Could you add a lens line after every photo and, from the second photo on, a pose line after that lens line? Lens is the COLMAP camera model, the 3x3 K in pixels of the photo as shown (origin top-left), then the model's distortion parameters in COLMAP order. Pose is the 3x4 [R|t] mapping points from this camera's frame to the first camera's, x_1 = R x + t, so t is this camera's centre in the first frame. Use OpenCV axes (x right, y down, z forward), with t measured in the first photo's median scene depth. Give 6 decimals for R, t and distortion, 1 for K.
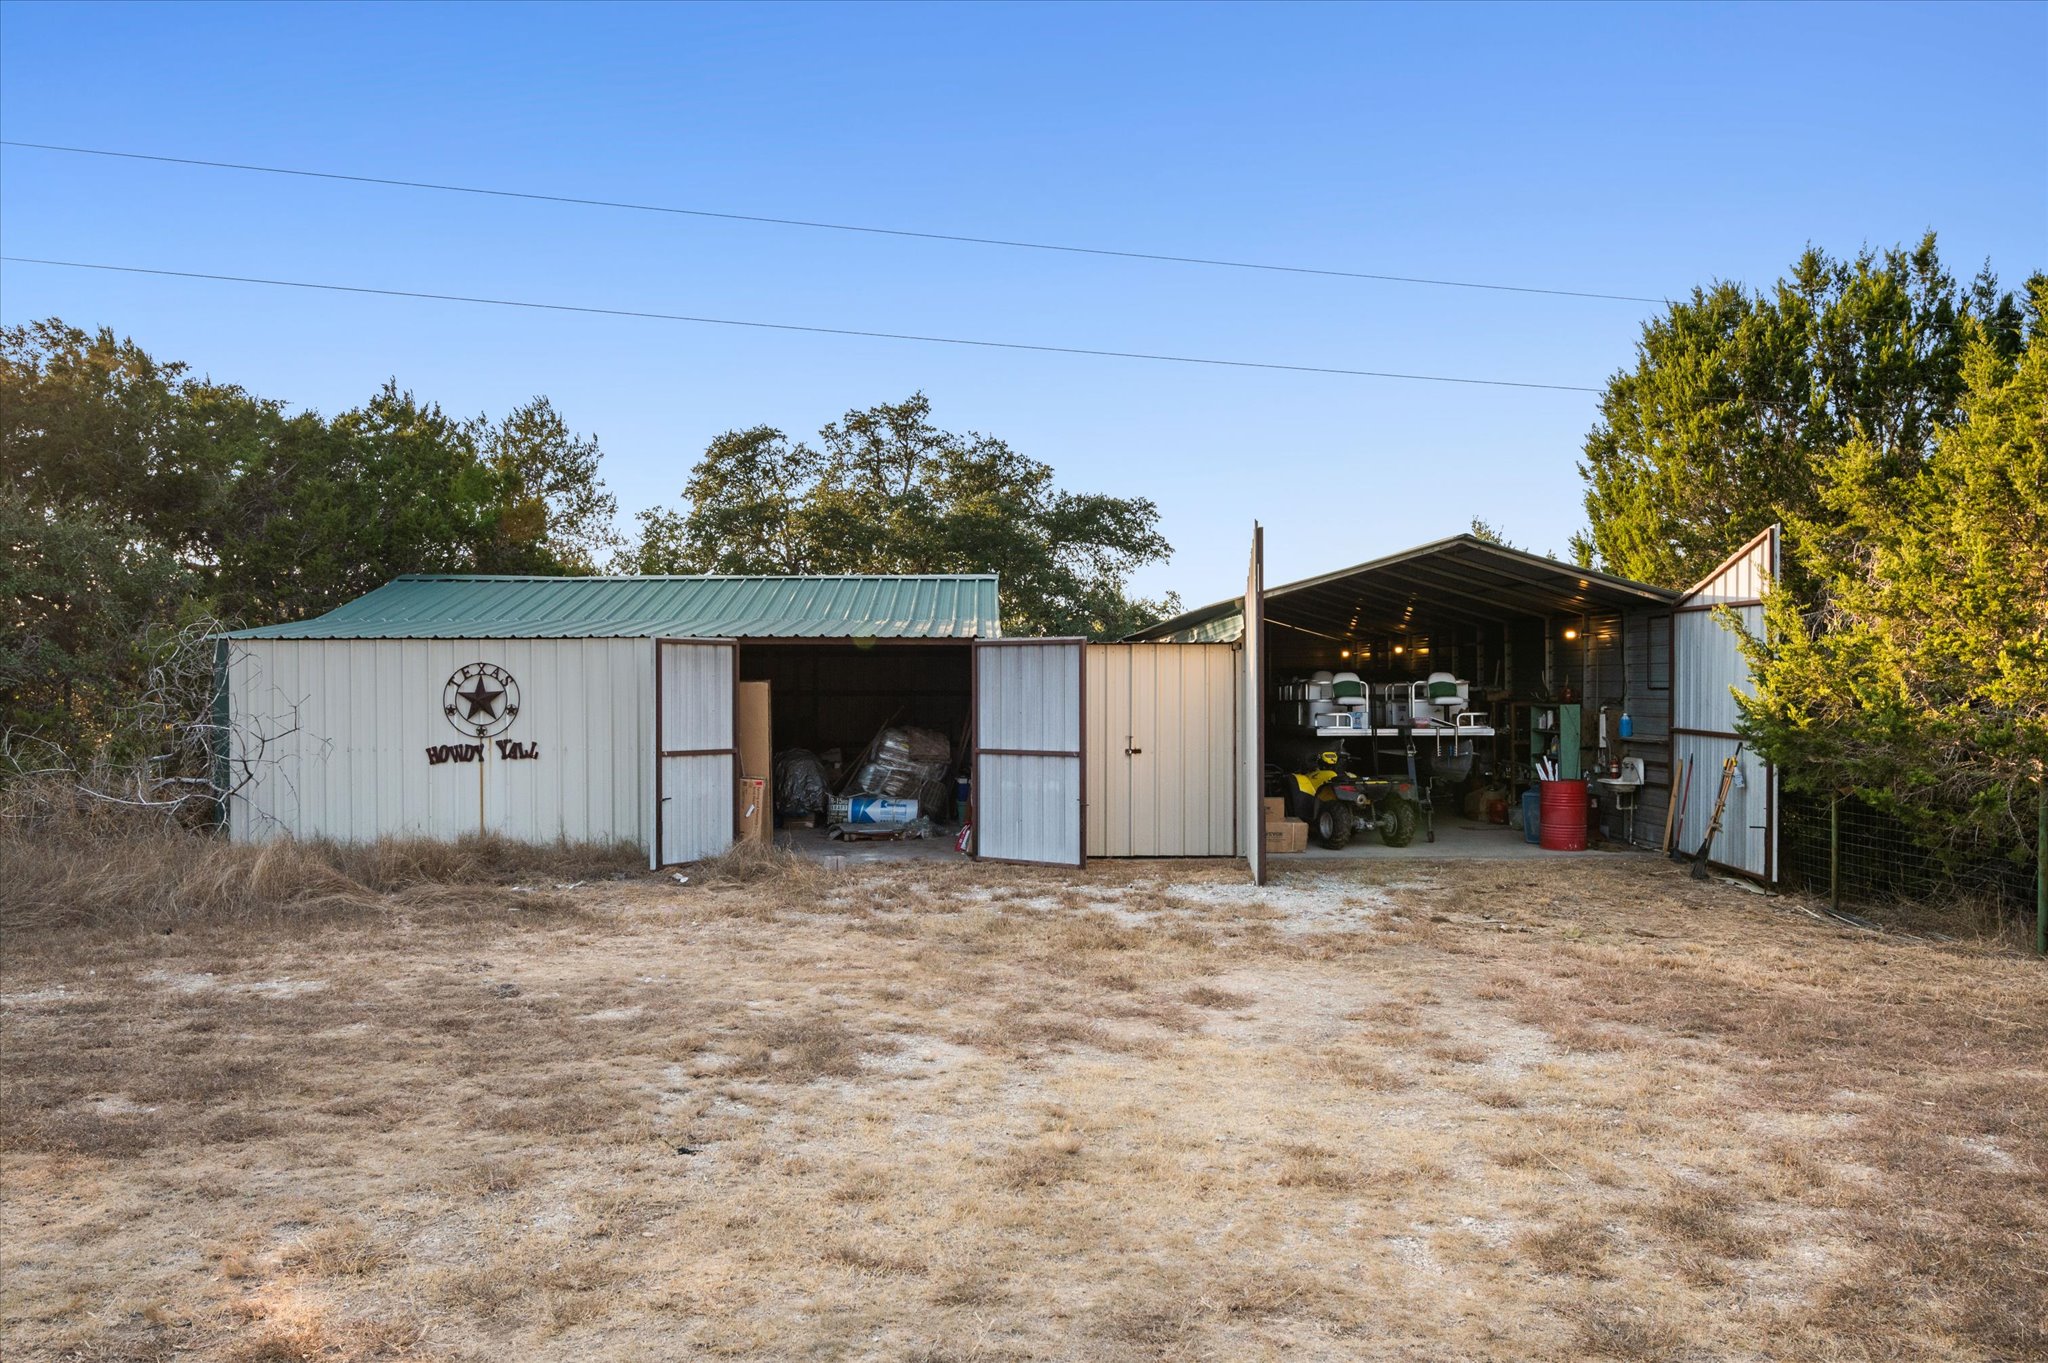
lens RADIAL K [[1006.1, 0, 1024.0], [0, 1006.1, 681.5], [0, 0, 1]] dist [-0.019934, 0.000199]
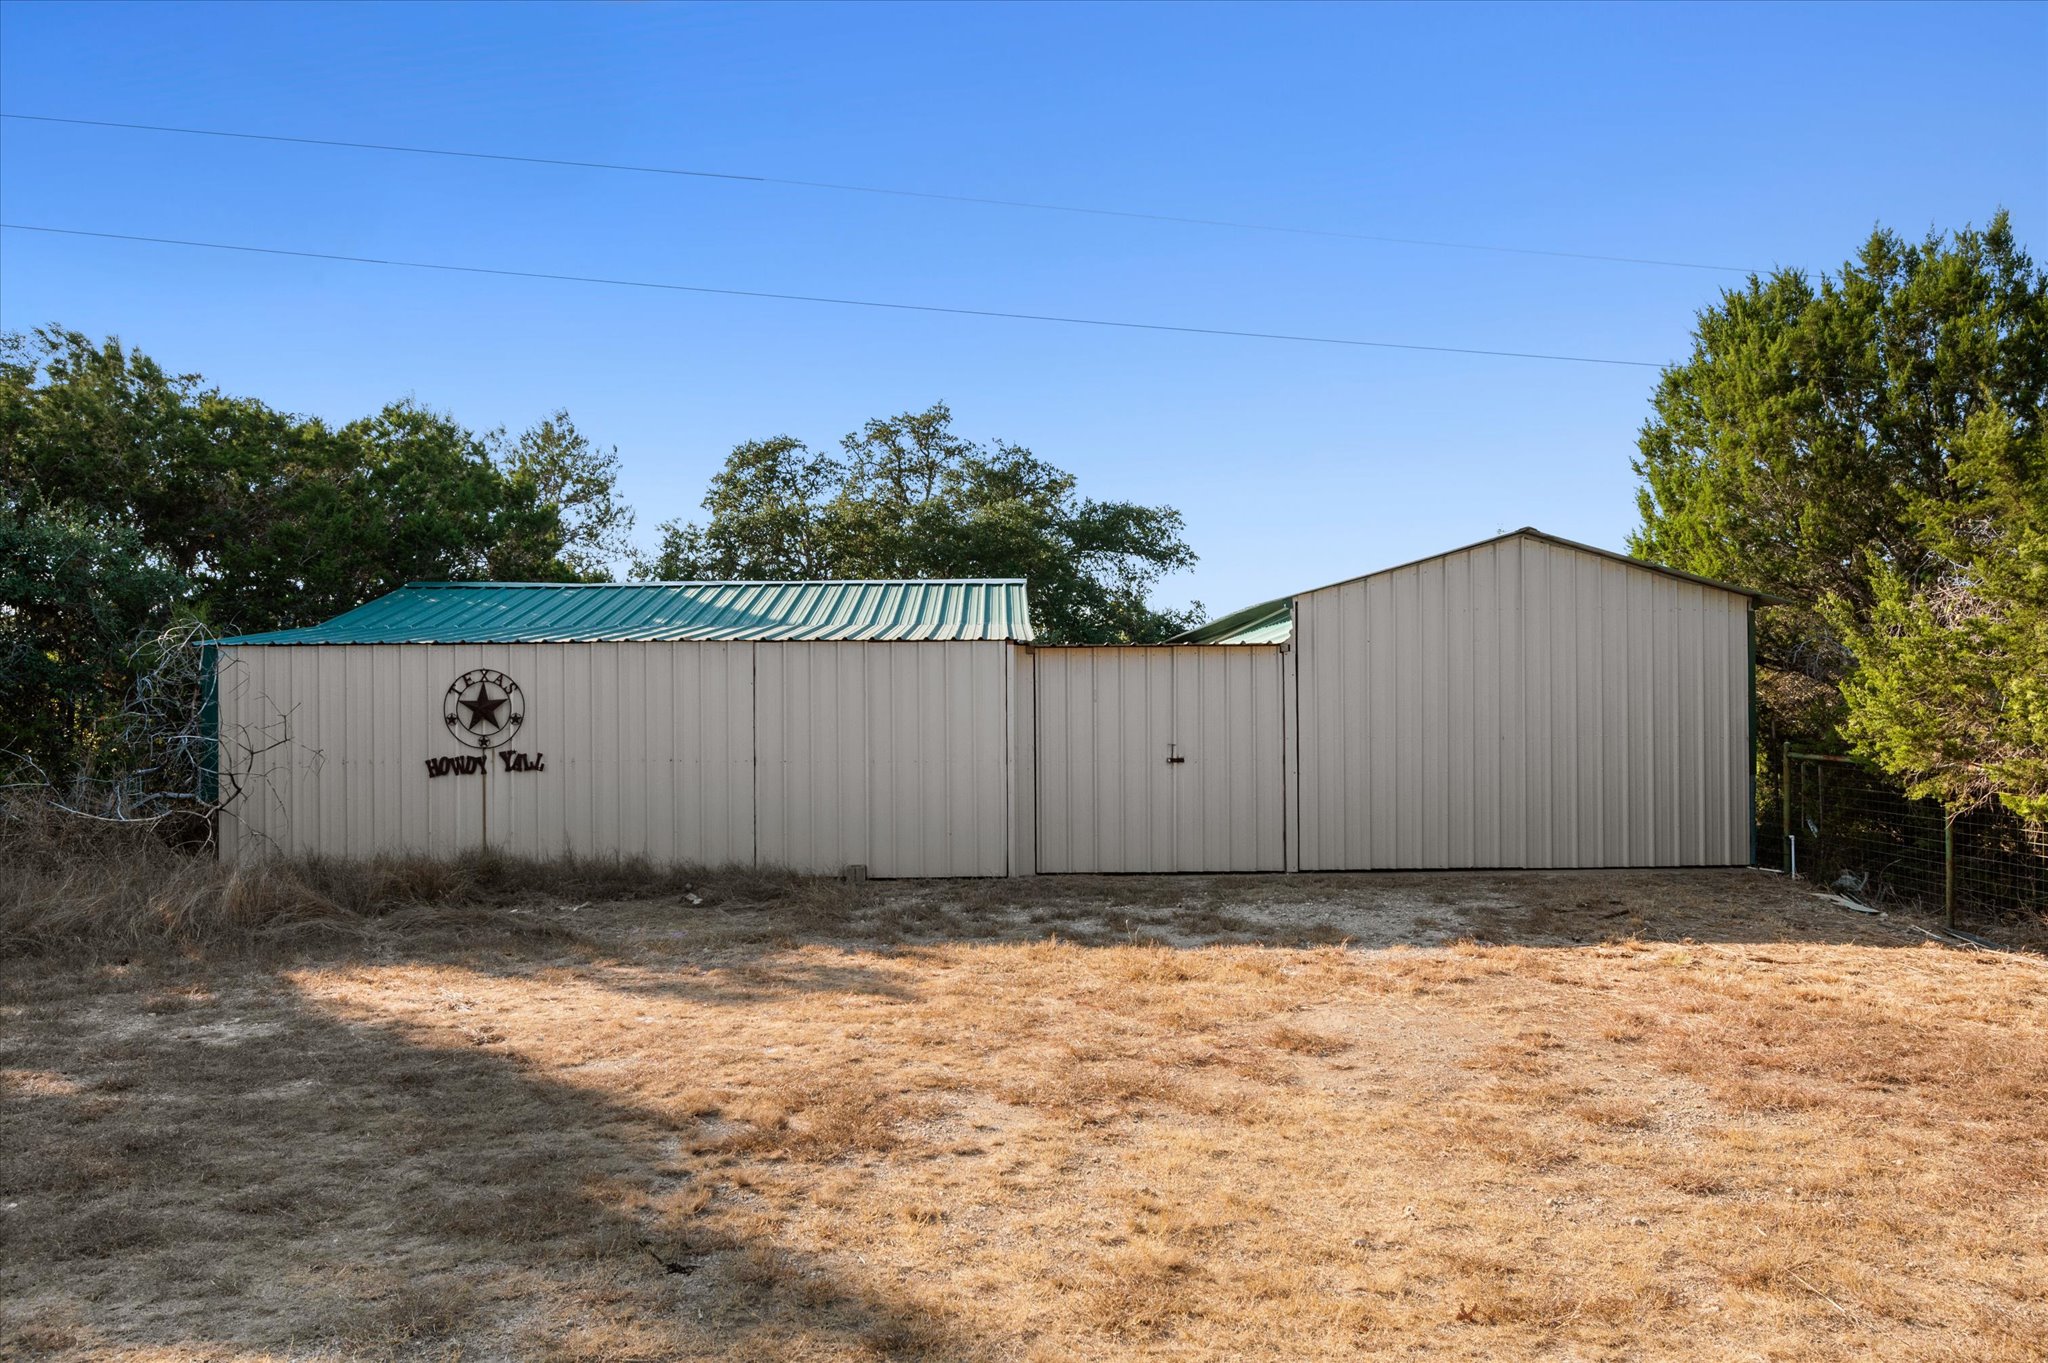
lens RADIAL K [[957.3, 0, 1024.0], [0, 957.3, 681.5], [0, 0, 1]] dist [-0.014842, -0.000298]
pose [[0.999946, -0.005024, -0.009096, -0.025878], [0.004841, 0.999789, -0.019972, 0.013470], [0.009195, 0.019927, 0.999759, 0.108505]]
